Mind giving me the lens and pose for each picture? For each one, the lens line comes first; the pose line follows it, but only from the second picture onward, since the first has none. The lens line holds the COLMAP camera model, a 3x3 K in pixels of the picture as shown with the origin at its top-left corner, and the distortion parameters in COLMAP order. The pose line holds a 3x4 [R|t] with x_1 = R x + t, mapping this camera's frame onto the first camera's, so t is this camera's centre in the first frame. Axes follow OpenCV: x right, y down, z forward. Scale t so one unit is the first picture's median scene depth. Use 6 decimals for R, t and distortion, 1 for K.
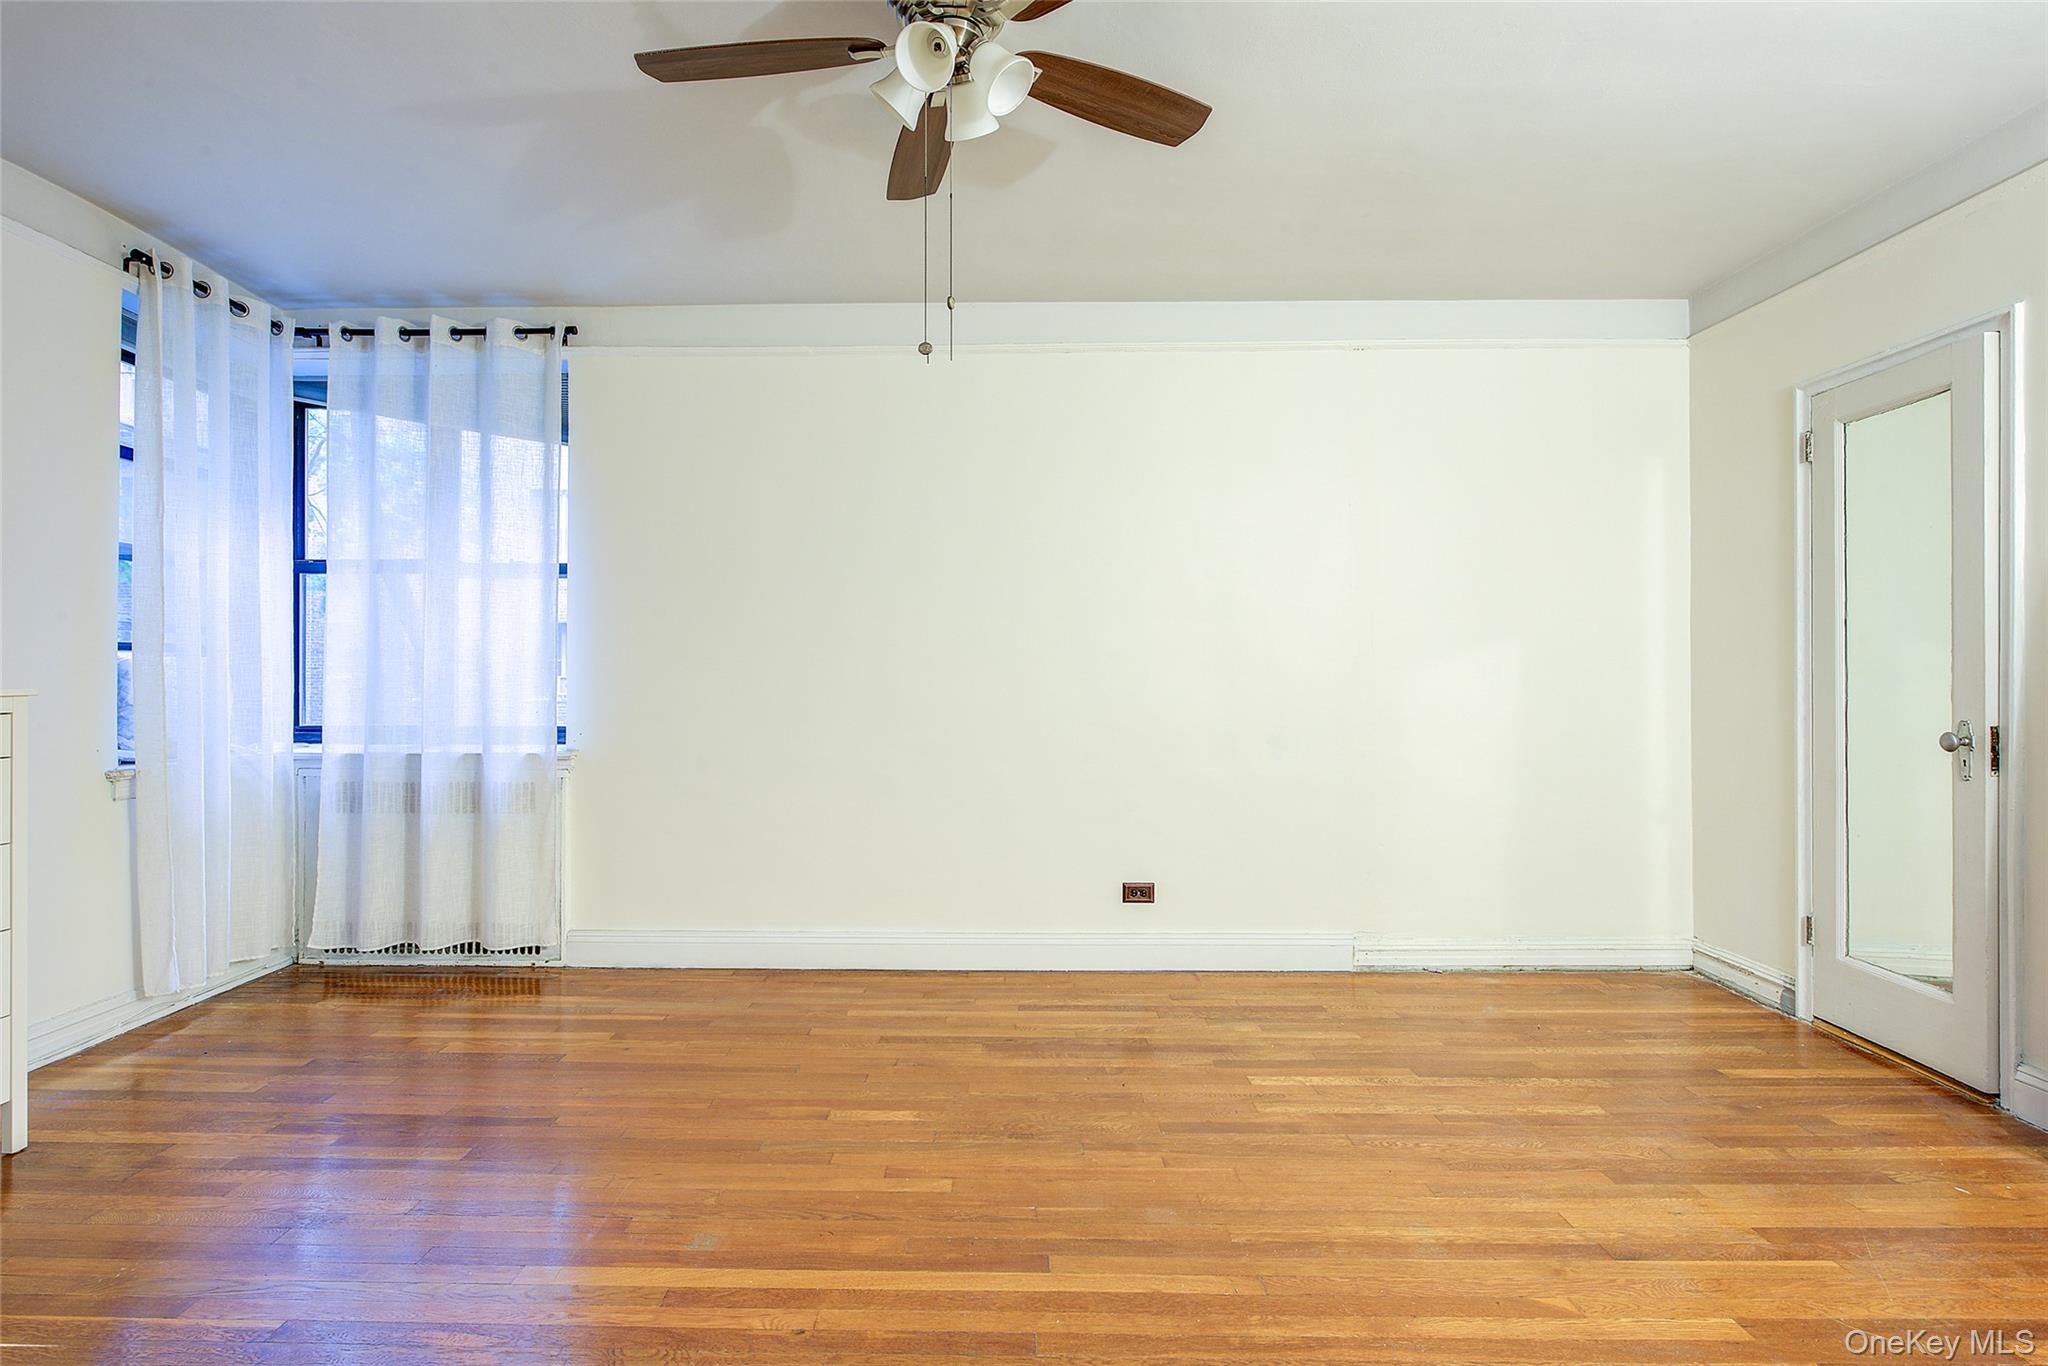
lens RADIAL K [[947.3, 0, 1024.0], [0, 947.3, 683.0], [0, 0, 1]] dist [0.001257, -0.000583]
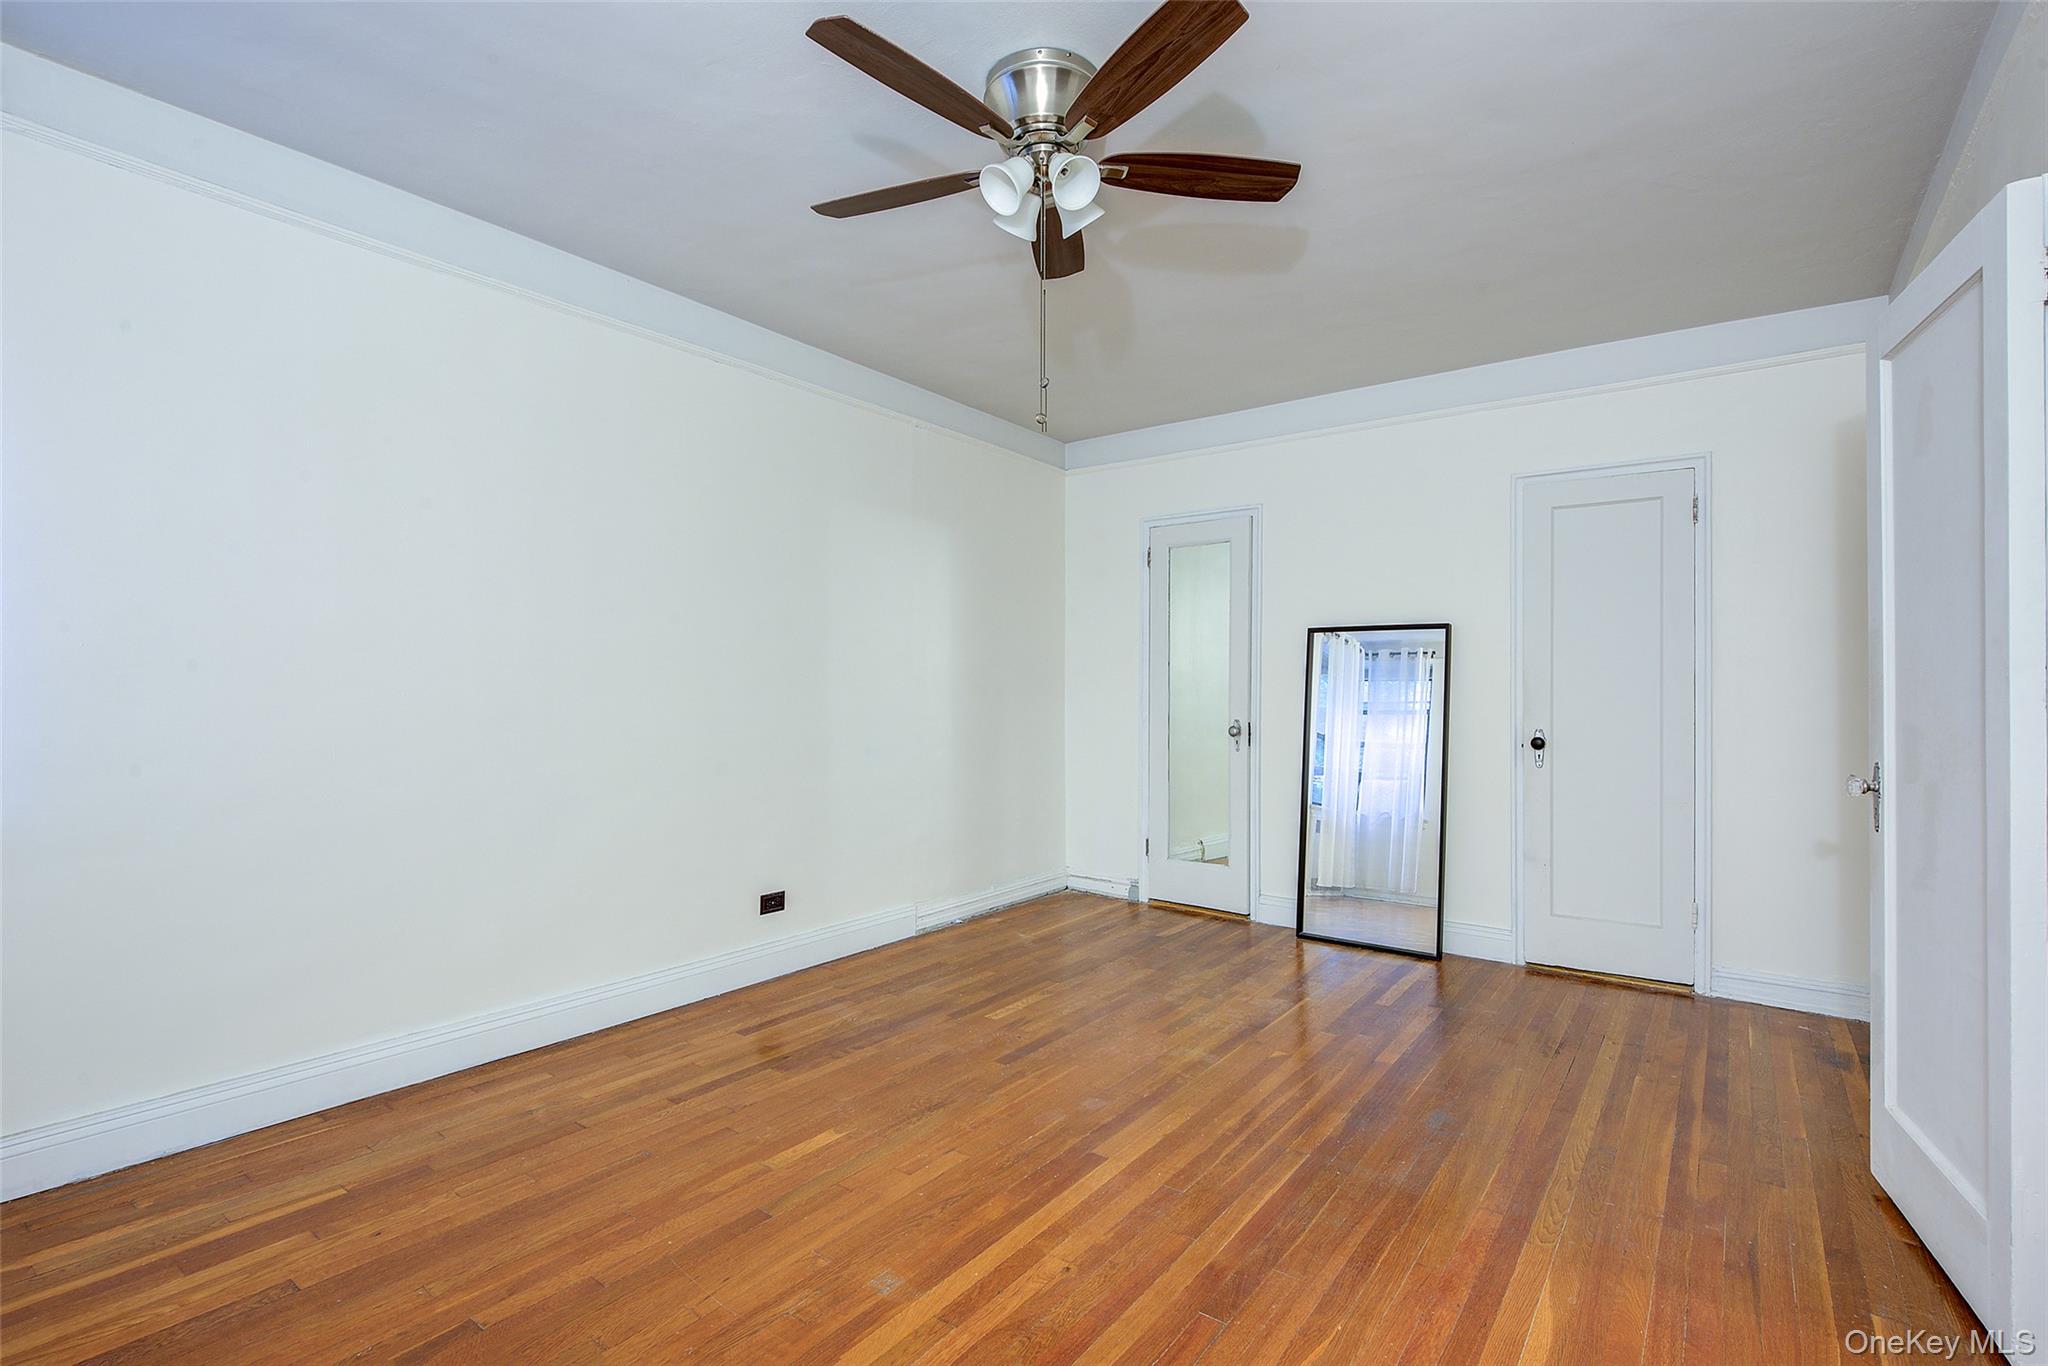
lens RADIAL K [[947.3, 0, 1024.0], [0, 947.3, 683.0], [0, 0, 1]] dist [0.001257, -0.000583]
pose [[0.588626, 0.011735, 0.808320, -0.675719], [0.001207, 0.999881, -0.015395, -0.001515], [-0.808405, 0.010038, 0.588541, 0.205457]]
